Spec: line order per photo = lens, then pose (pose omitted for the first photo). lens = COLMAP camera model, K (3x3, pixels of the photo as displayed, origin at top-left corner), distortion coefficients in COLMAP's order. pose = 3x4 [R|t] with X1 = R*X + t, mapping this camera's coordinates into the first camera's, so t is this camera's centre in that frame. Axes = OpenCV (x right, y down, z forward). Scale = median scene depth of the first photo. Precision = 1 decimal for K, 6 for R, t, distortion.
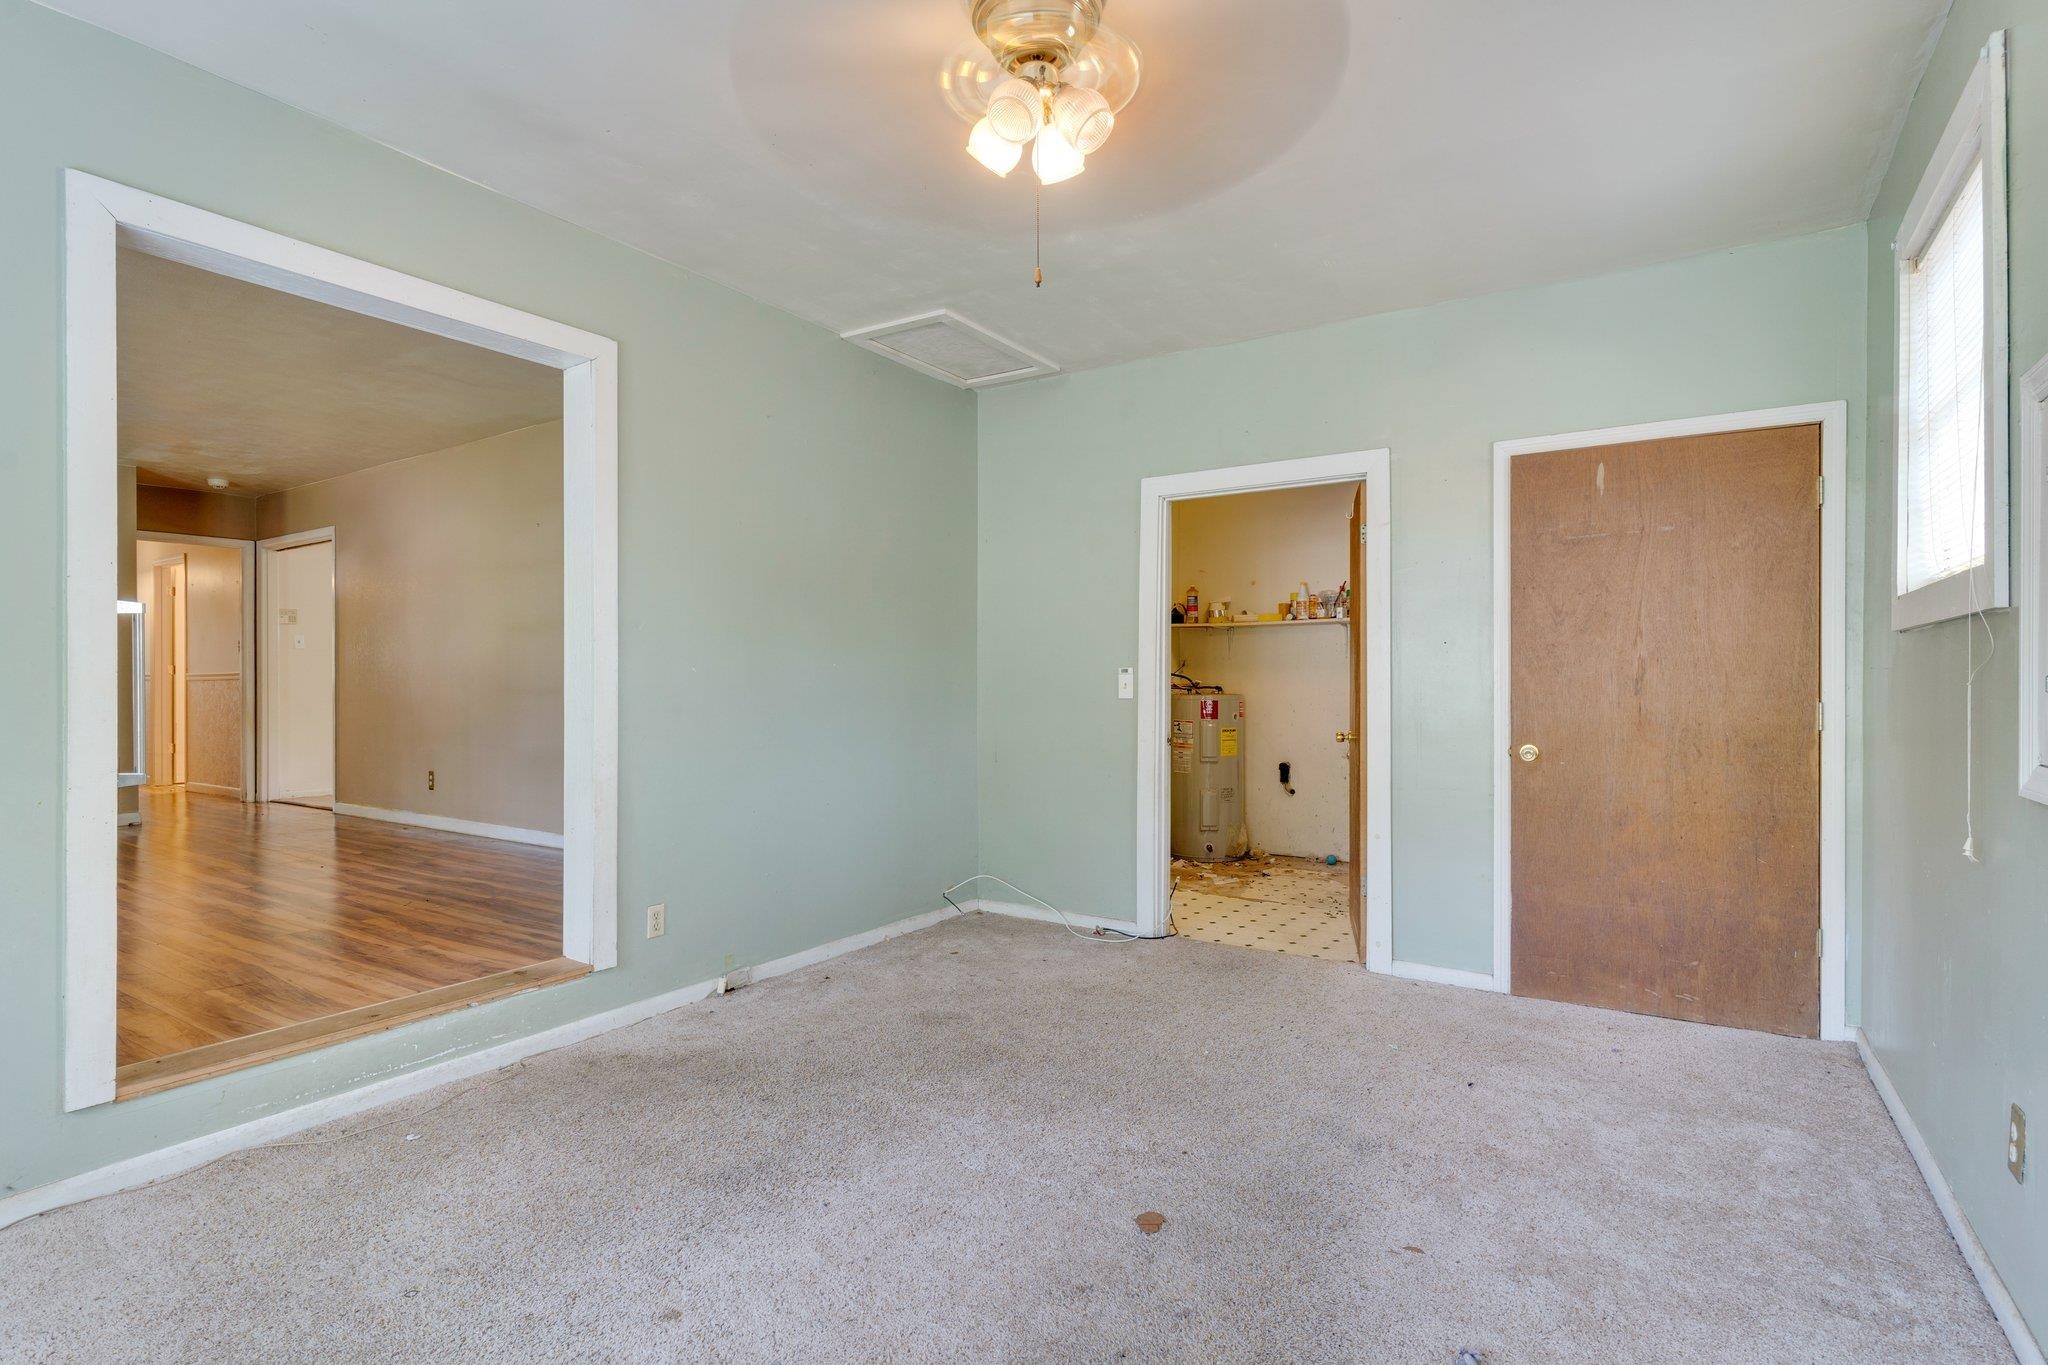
lens RADIAL K [[988.1, 0, 1019.3], [0, 988.1, 669.4], [0, 0, 1]] dist [0.001616, 0.000036]
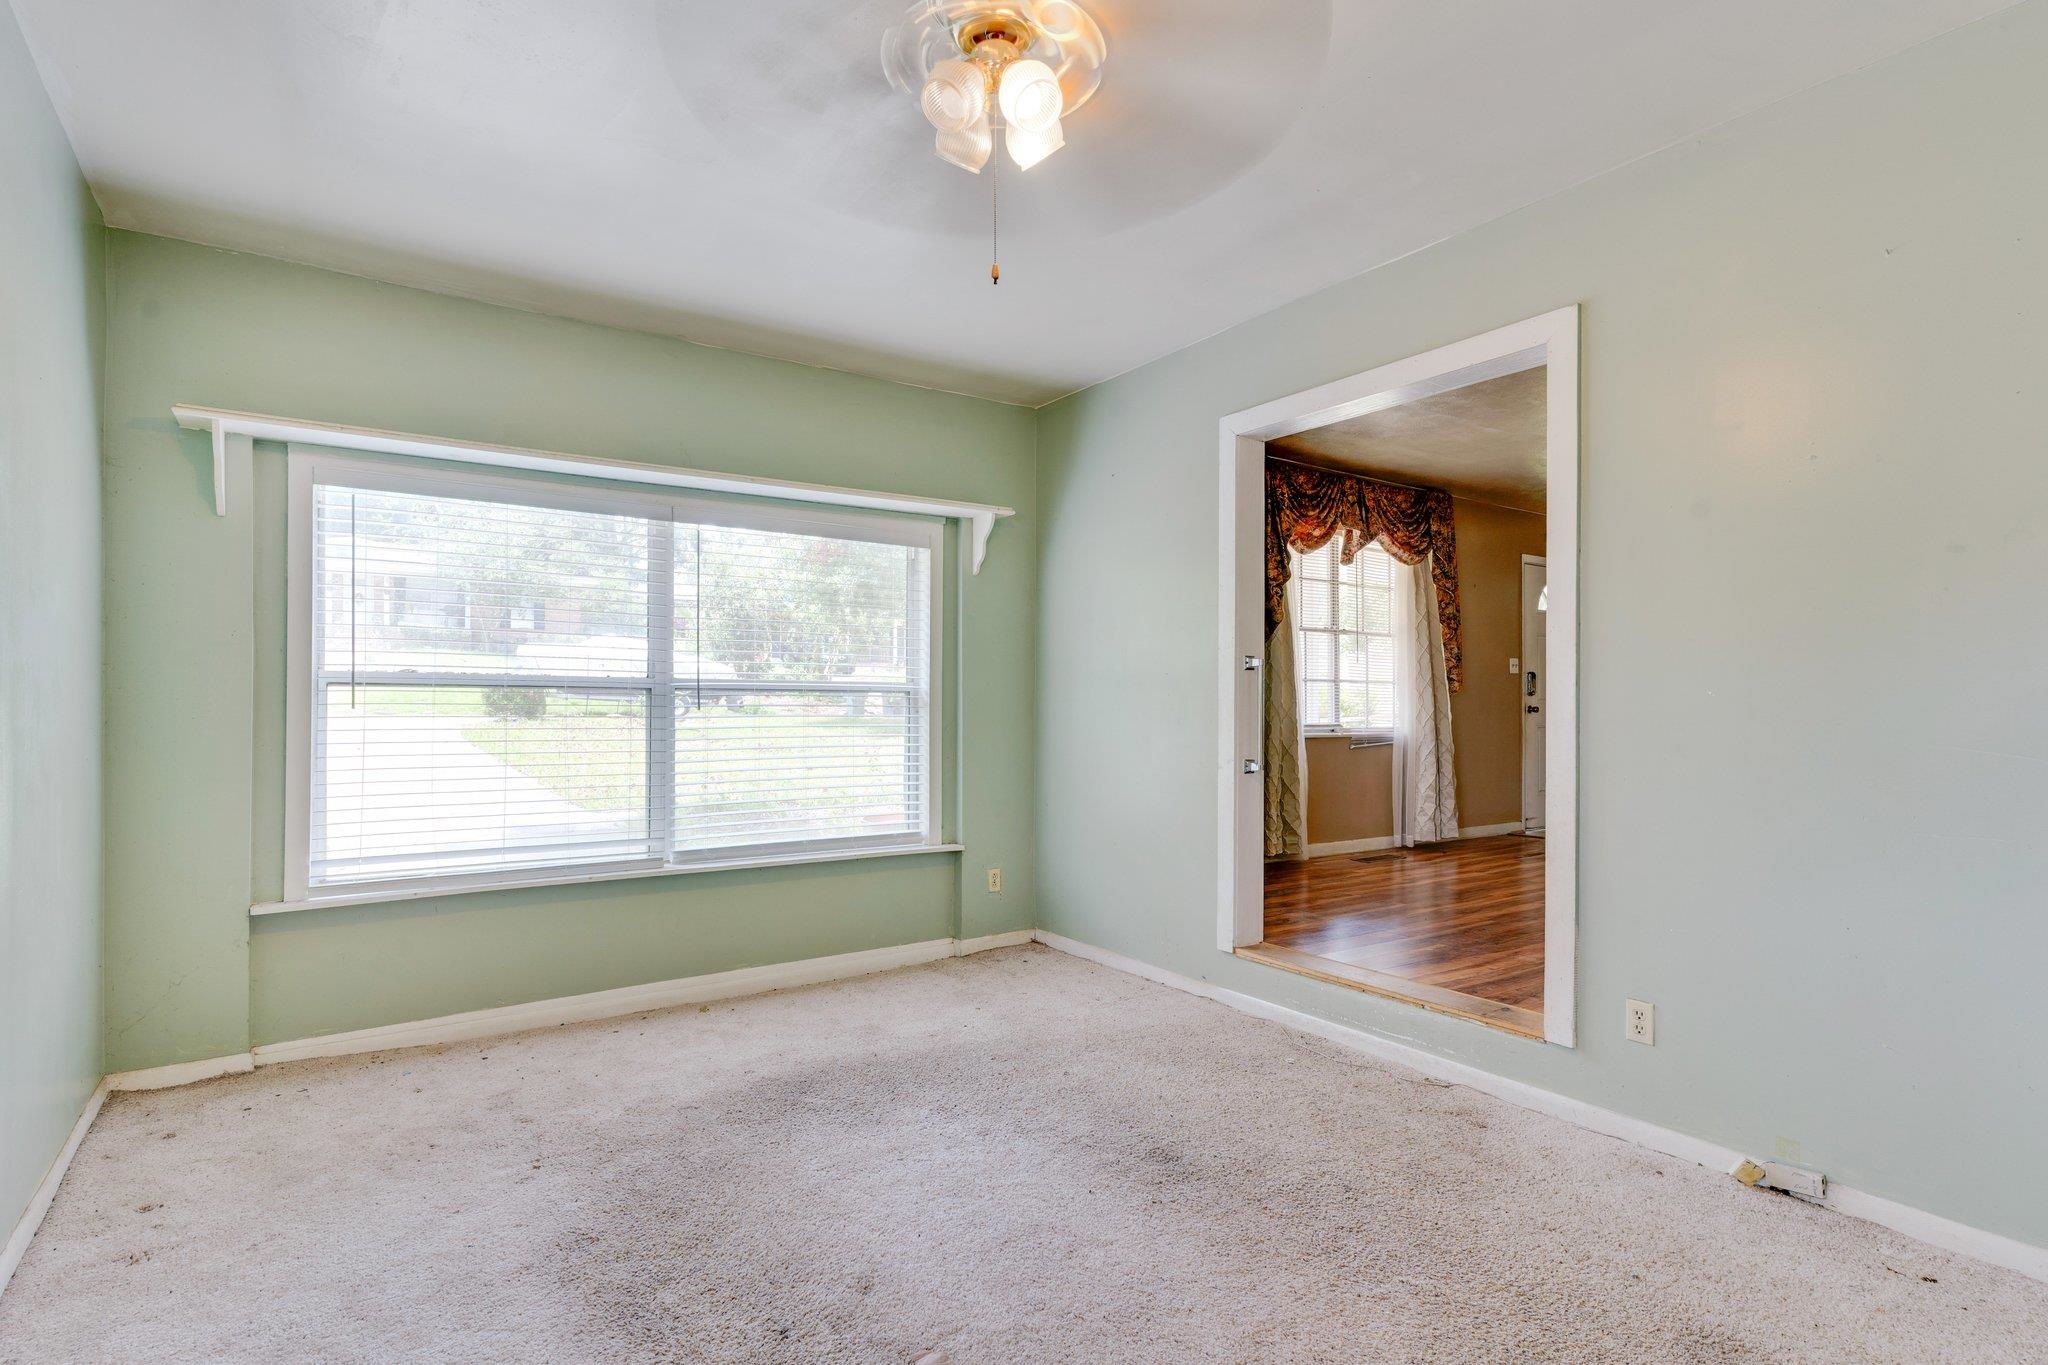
lens RADIAL K [[1018.7, 0, 1020.0], [0, 1018.7, 701.3], [0, 0, 1]] dist [0.000433, 0.000037]
pose [[-0.369052, -0.003990, -0.929400, 0.599125], [0.004766, 0.999970, -0.006185, 0.009533], [0.929397, -0.006712, -0.369022, 0.930192]]
